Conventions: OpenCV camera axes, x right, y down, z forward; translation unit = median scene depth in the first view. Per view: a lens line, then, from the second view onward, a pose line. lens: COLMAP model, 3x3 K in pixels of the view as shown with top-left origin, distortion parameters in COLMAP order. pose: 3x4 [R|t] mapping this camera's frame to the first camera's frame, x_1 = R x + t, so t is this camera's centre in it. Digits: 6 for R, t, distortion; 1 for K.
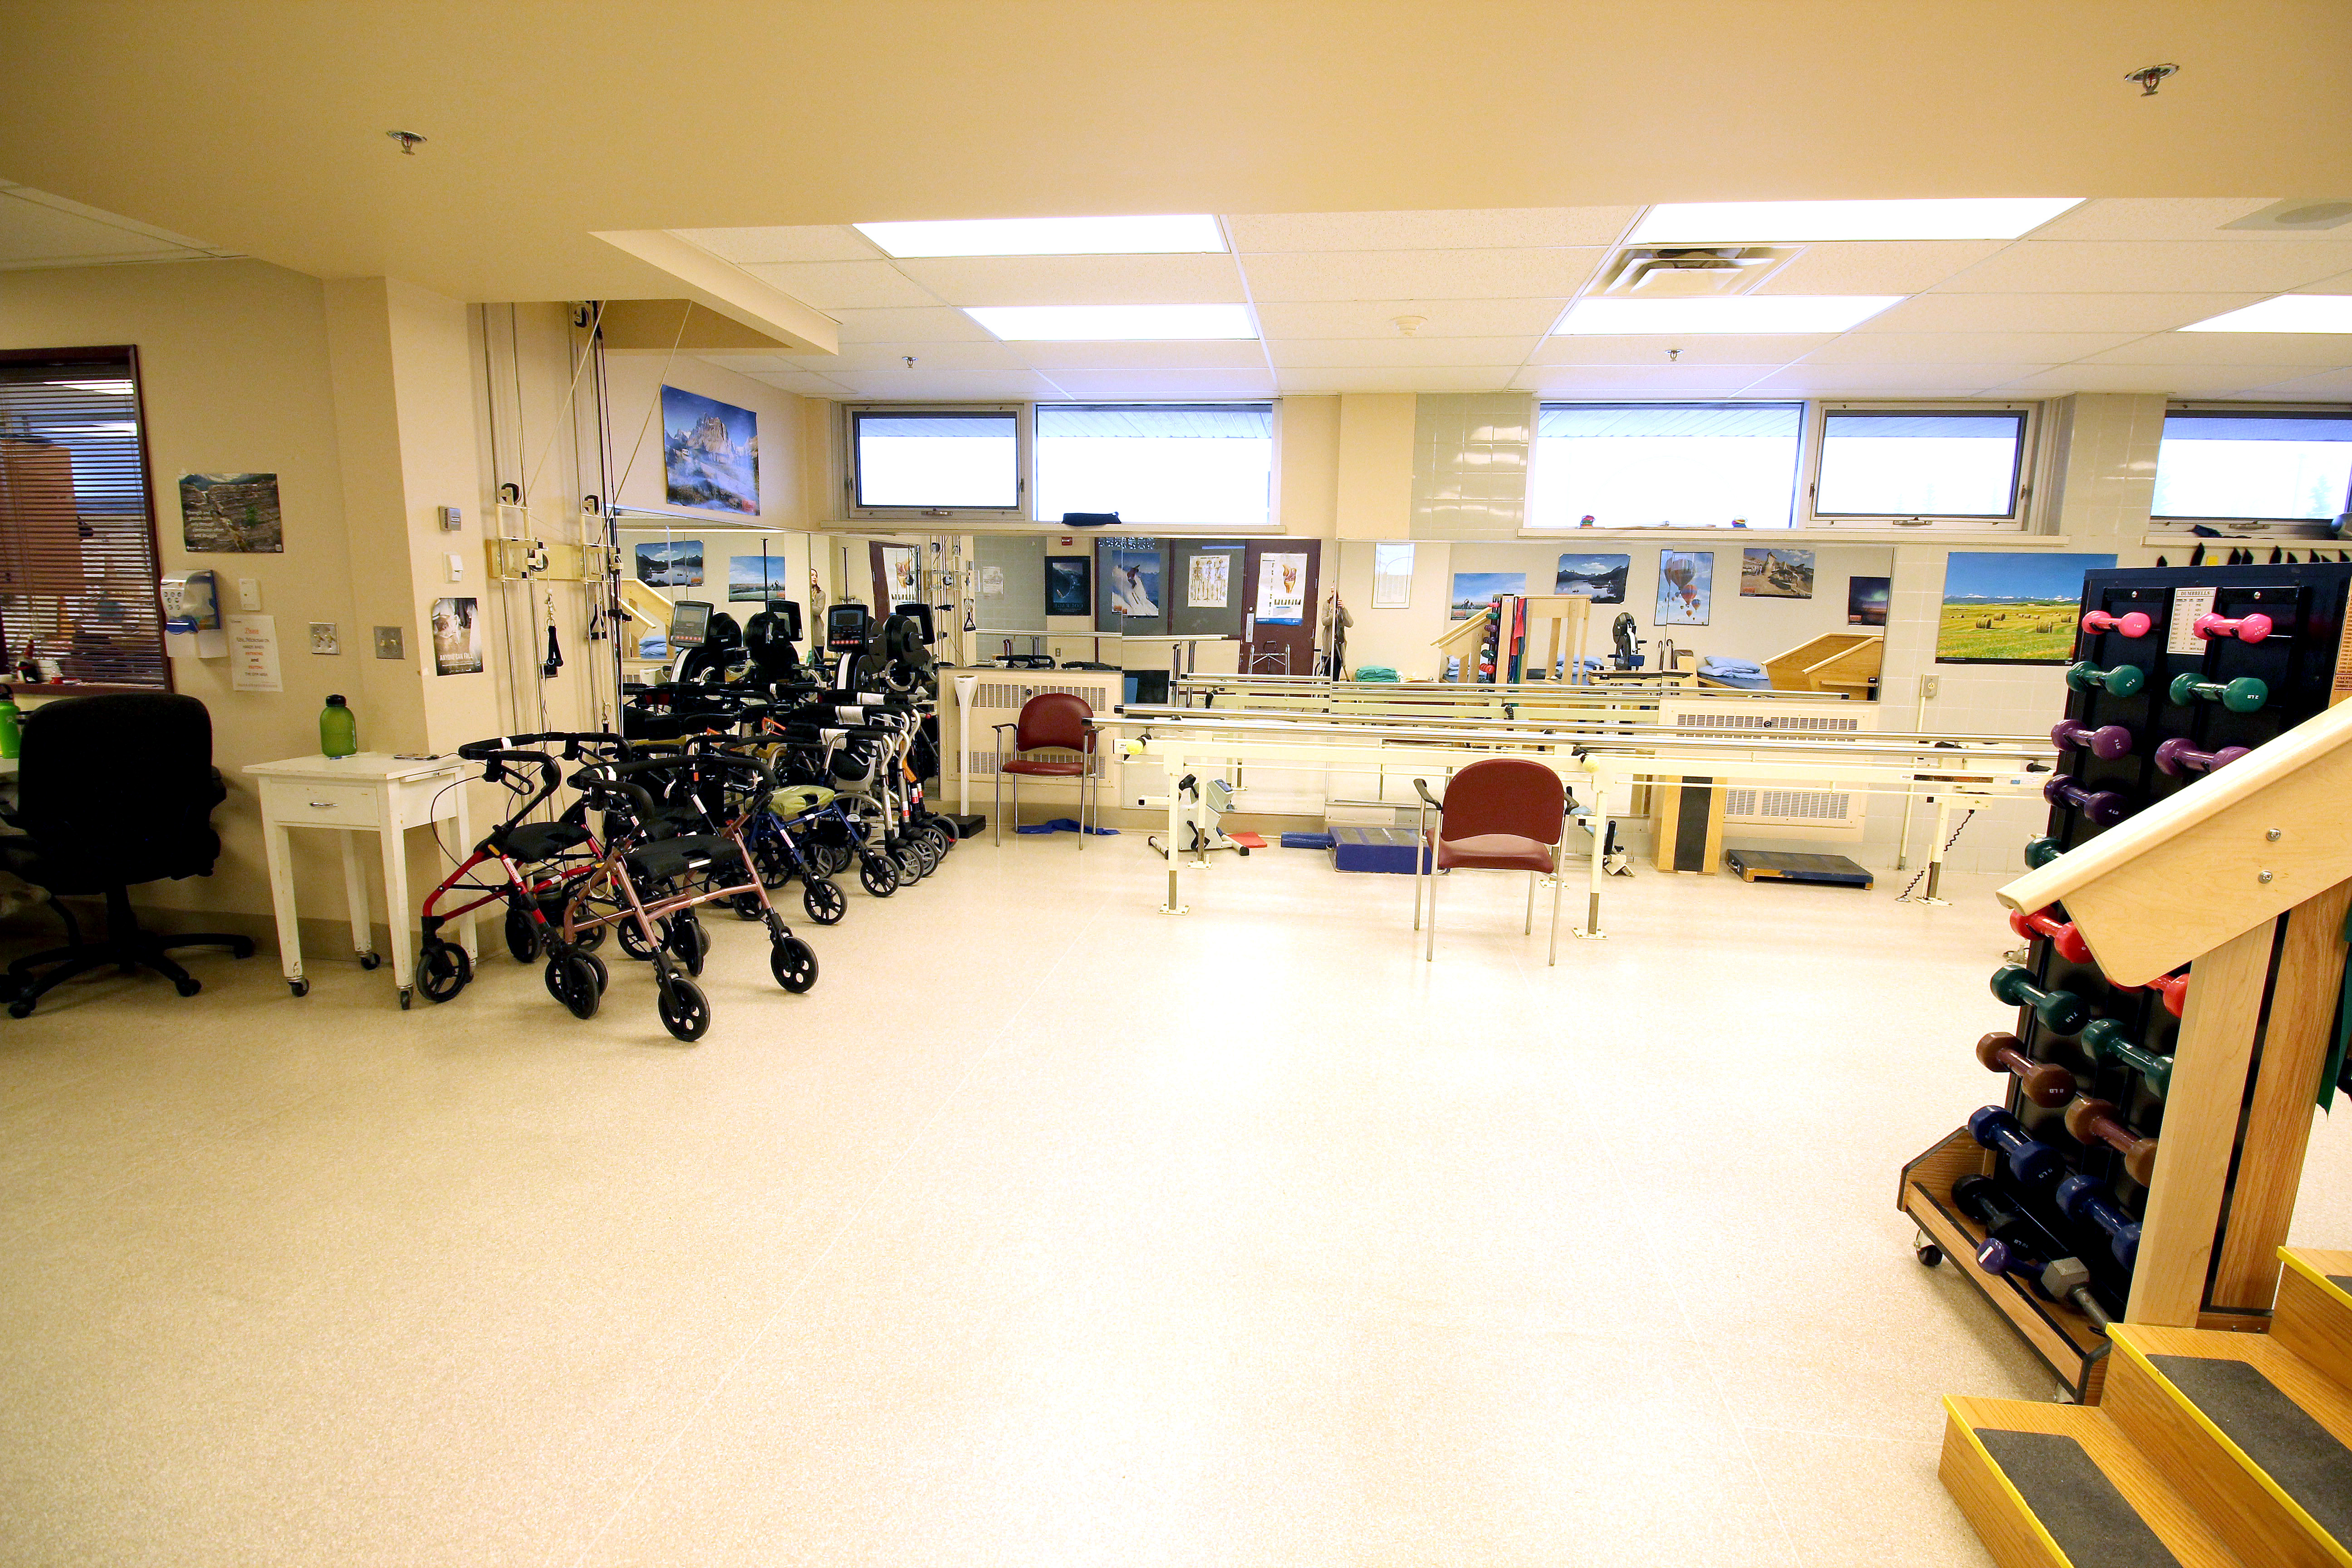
lens RADIAL K [[1088.8, 0, 1196.8], [0, 1088.8, 783.8], [0, 0, 1]] dist [-0.000594, -0.012248]
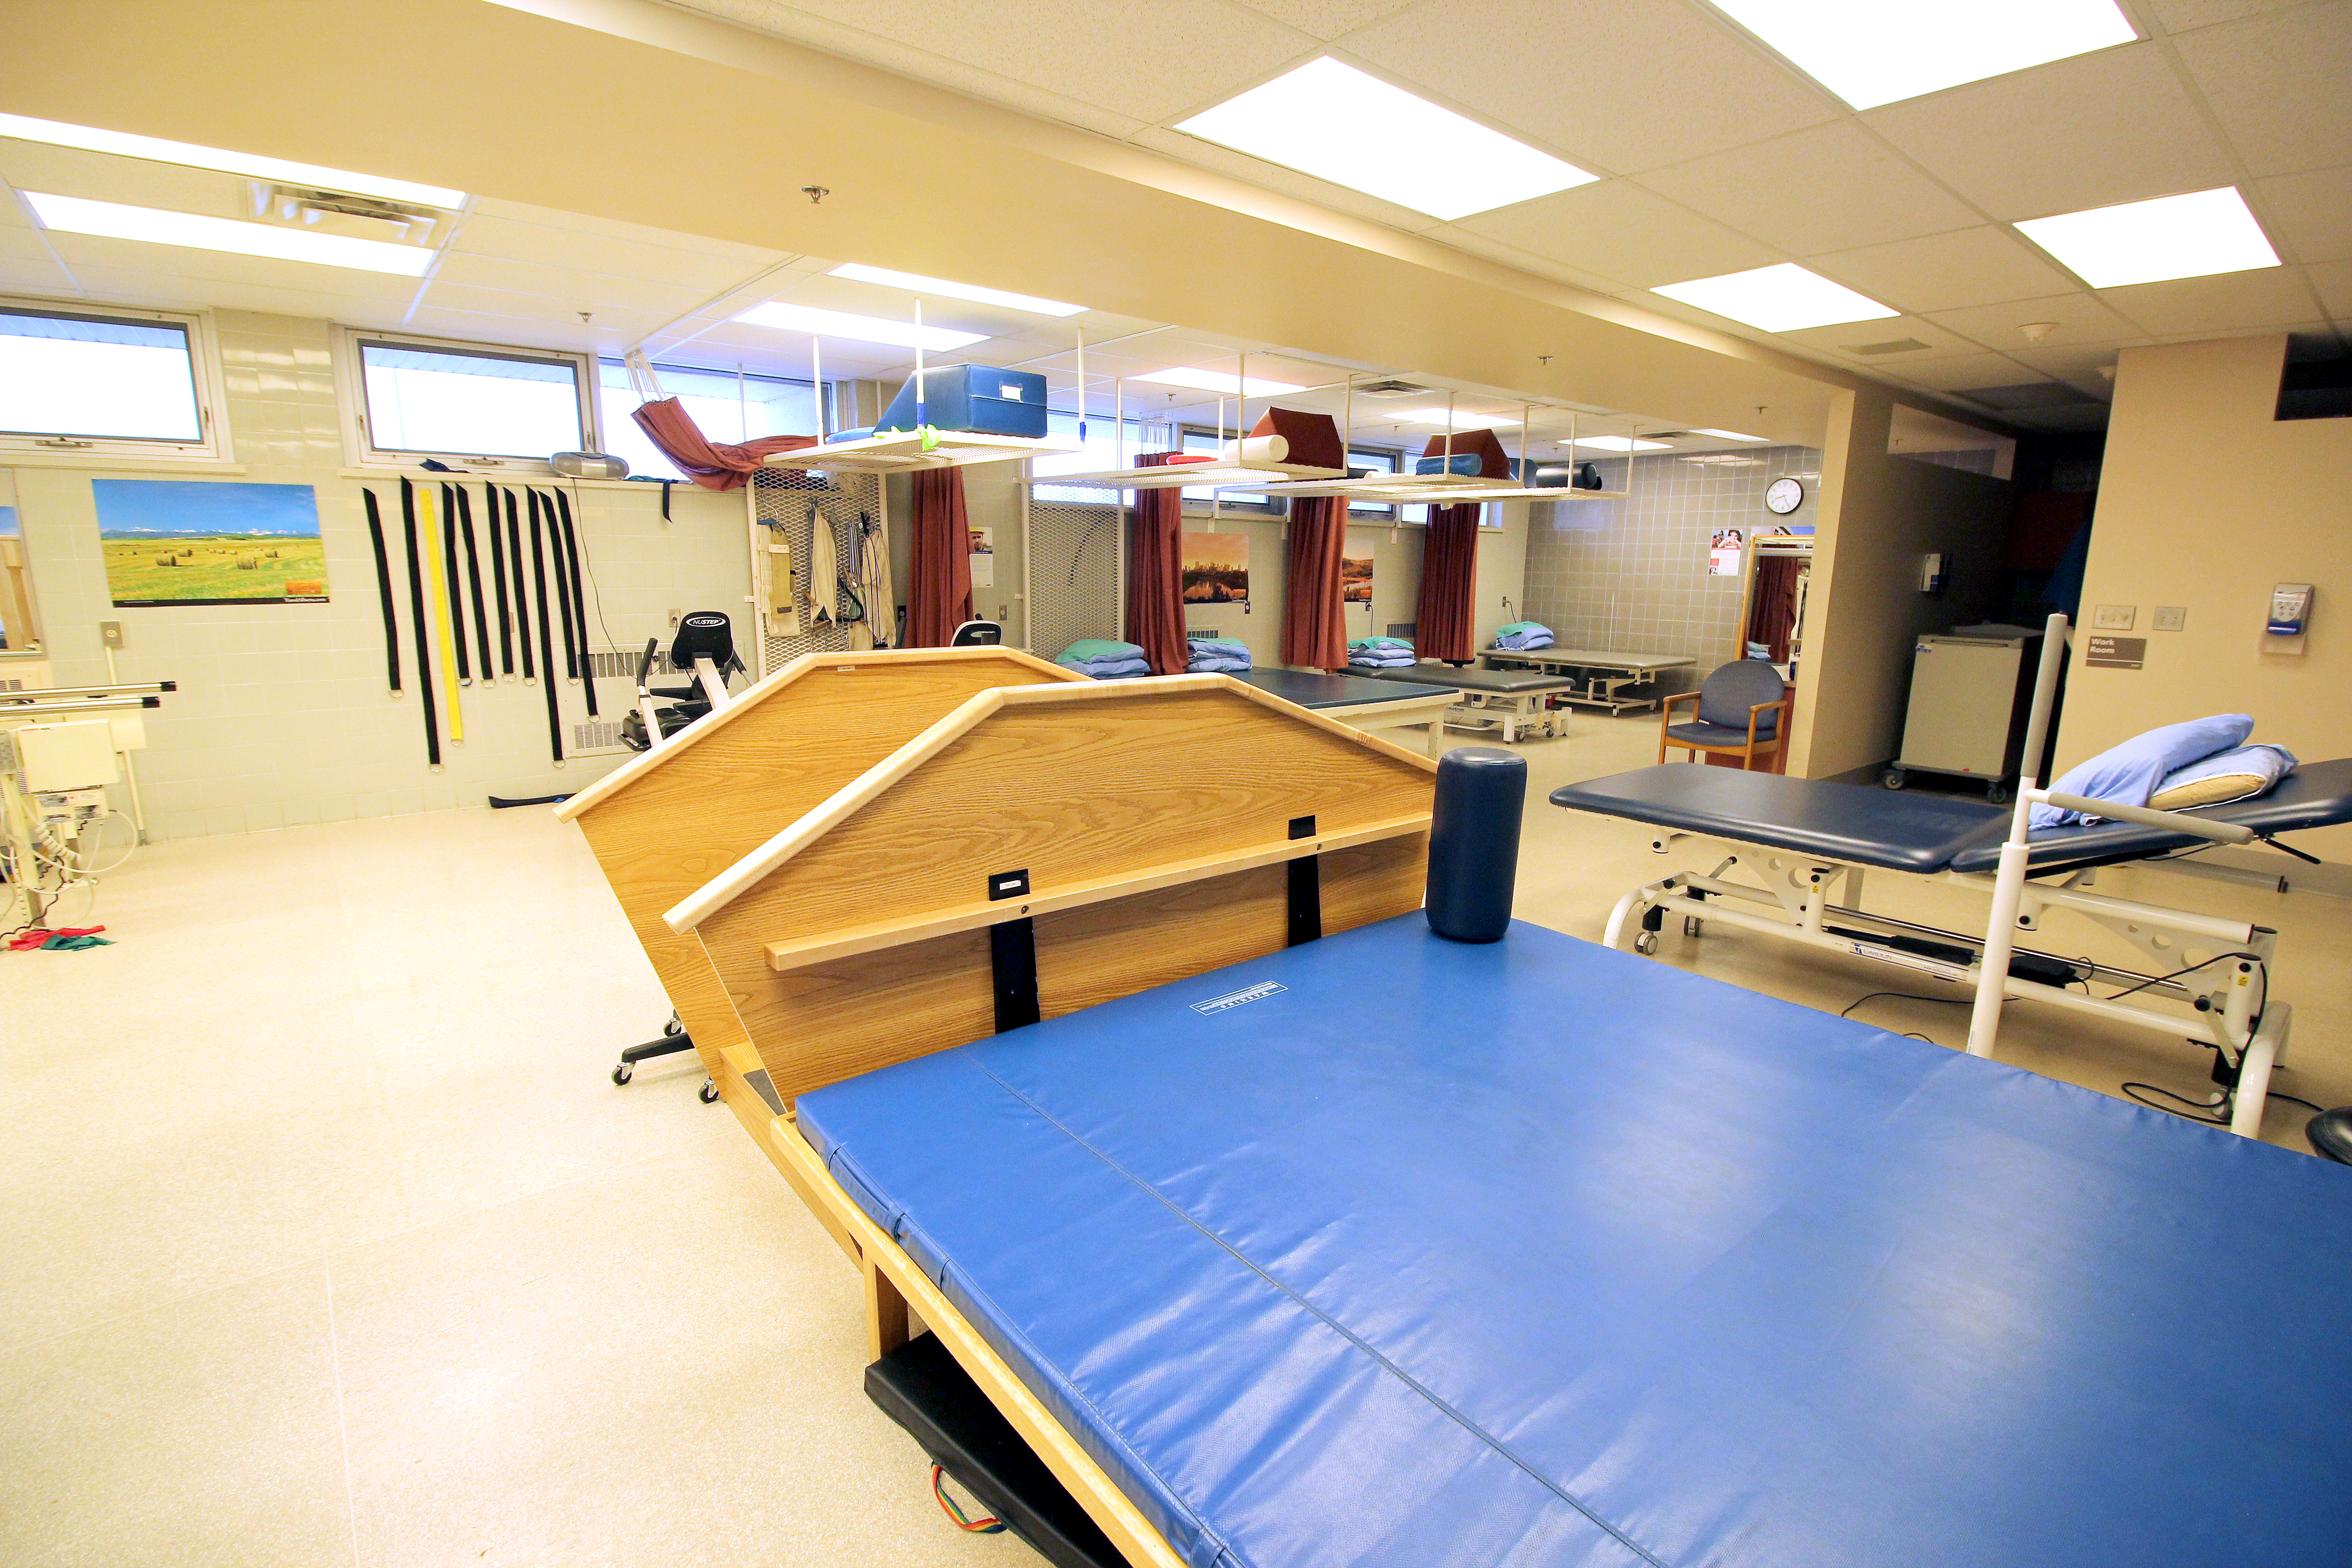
lens RADIAL K [[1088.8, 0, 1196.6], [0, 1088.8, 788.1], [0, 0, 1]] dist [-0.000594, -0.012248]
pose [[0.674742, -0.157977, 0.720949, 0.640774], [0.120981, 0.987285, 0.103110, 0.049993], [-0.728071, 0.017649, 0.685275, -0.229342]]
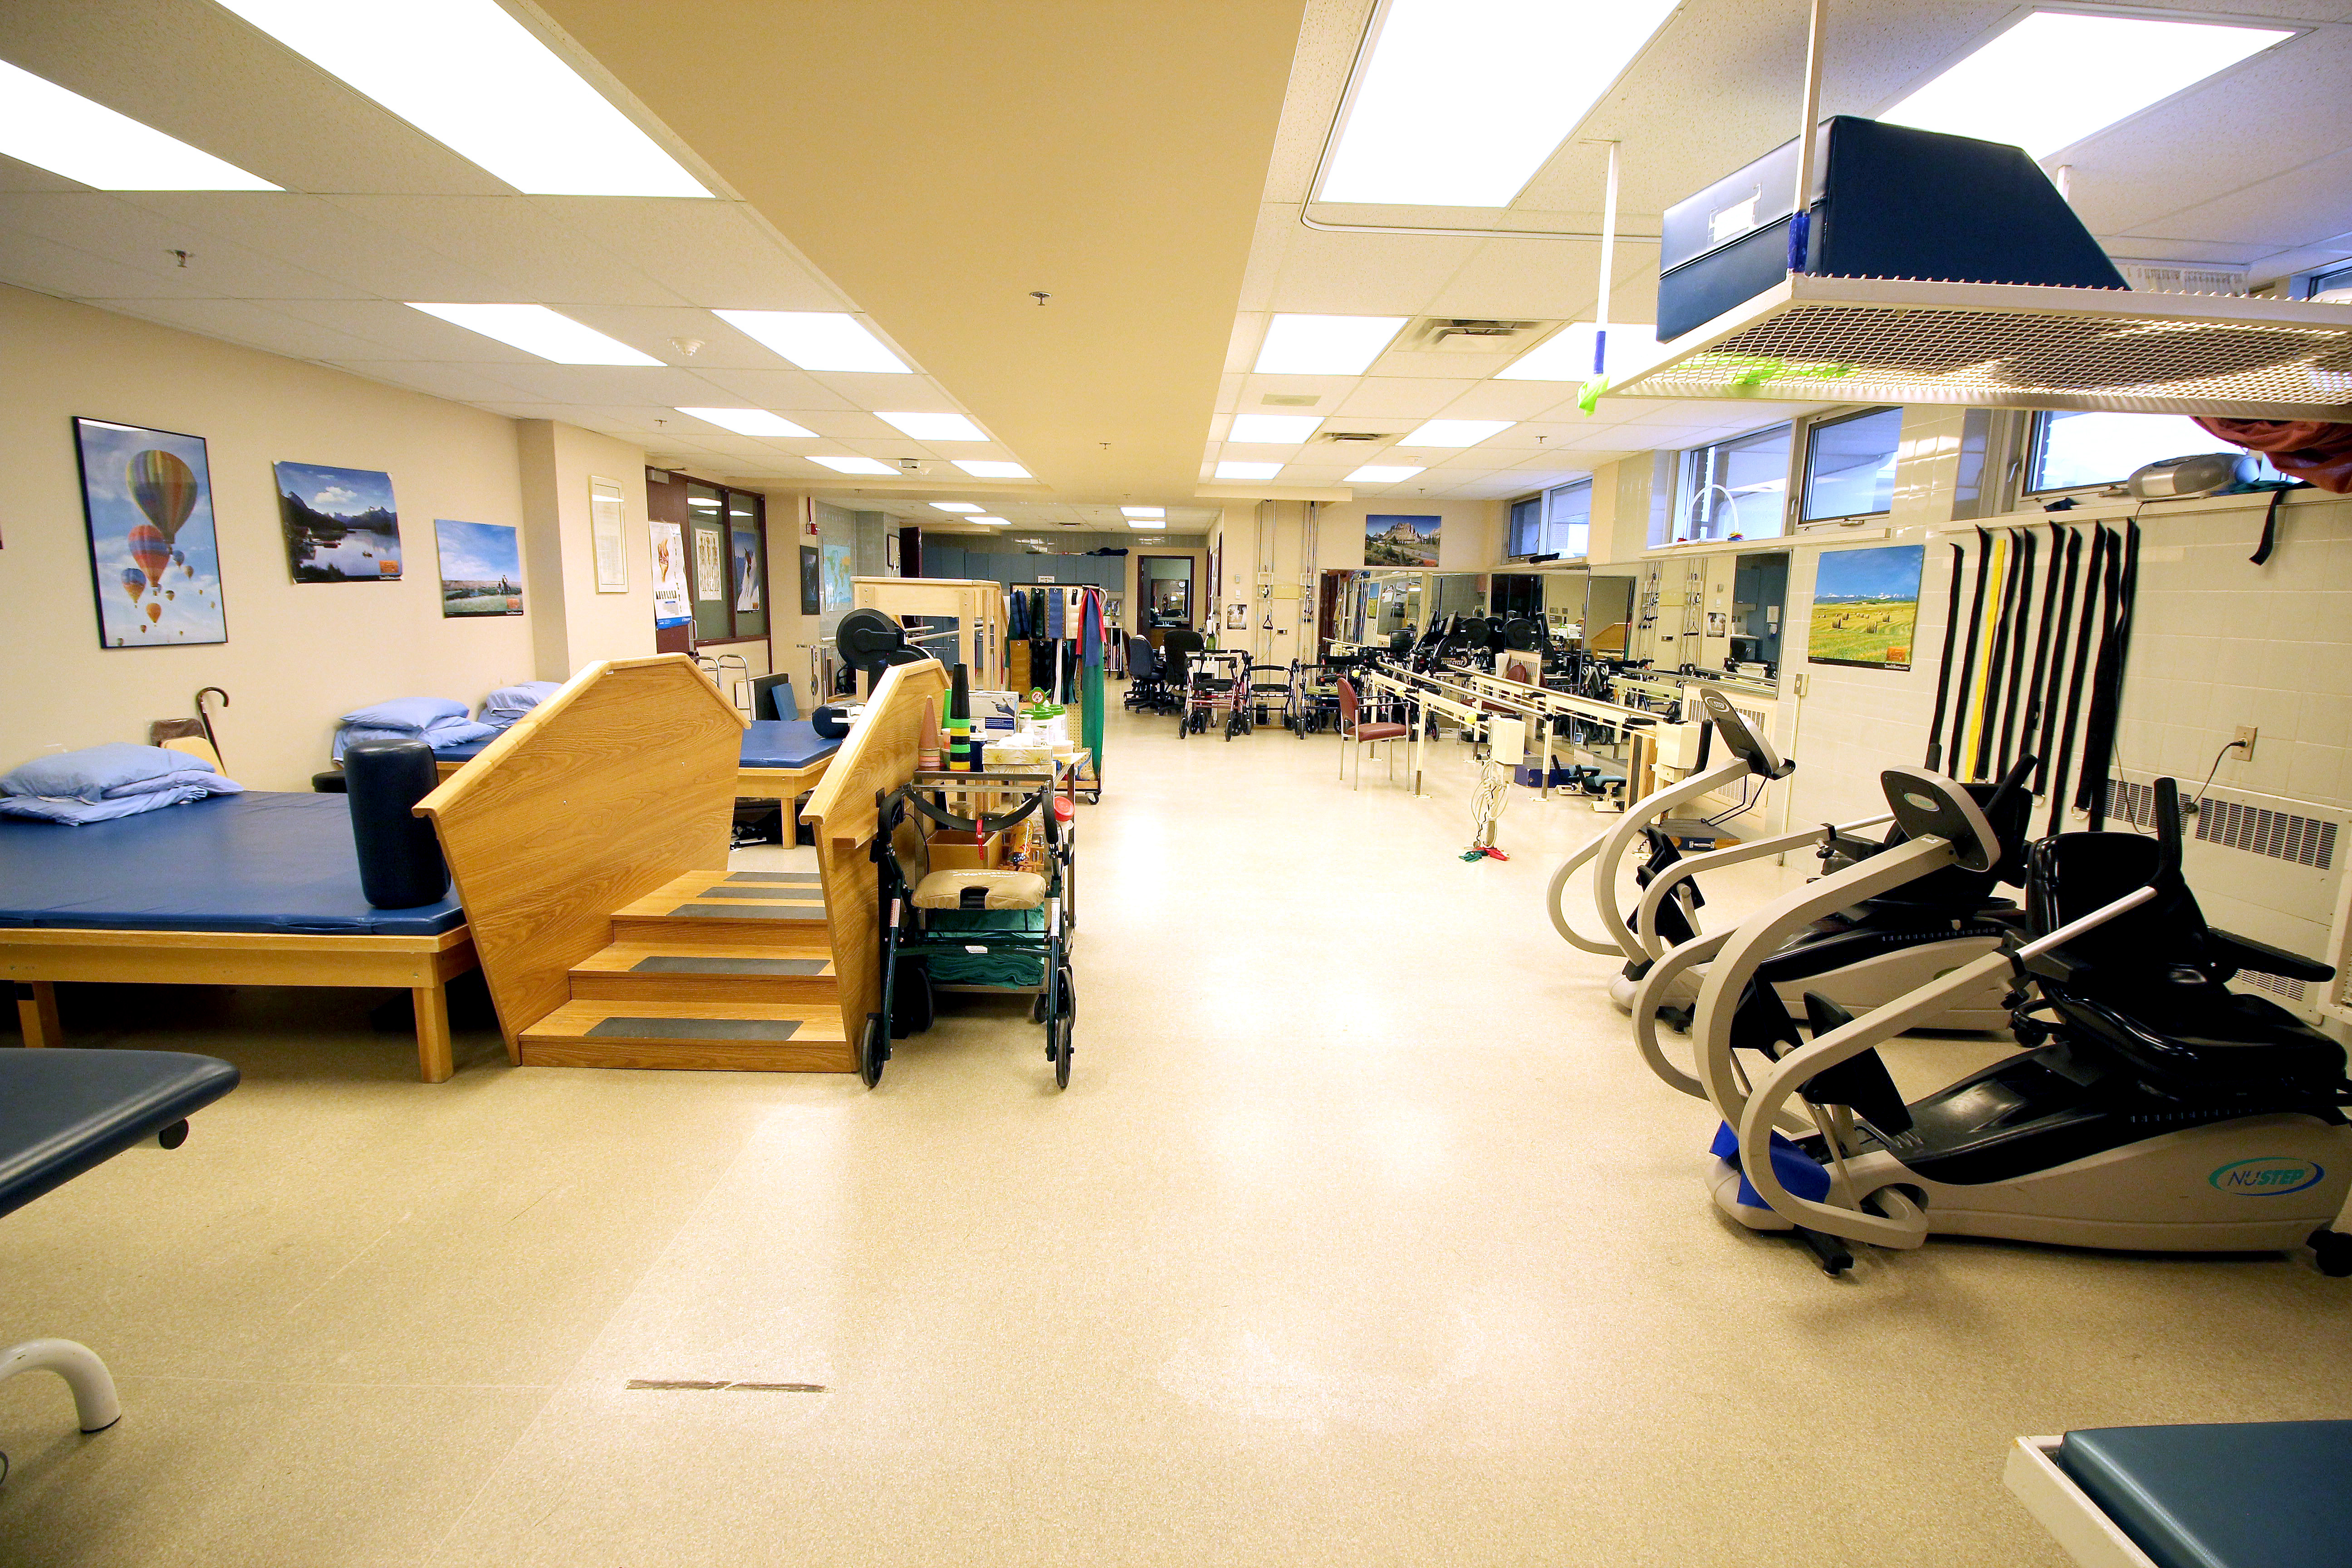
lens RADIAL K [[1088.8, 0, 1192.3], [0, 1088.8, 784.9], [0, 0, 1]] dist [-0.000594, -0.012248]
pose [[0.152762, 0.151755, -0.976542, 1.644116], [-0.183618, 0.975293, 0.122837, -0.019913], [0.971055, 0.160545, 0.176853, 0.291649]]
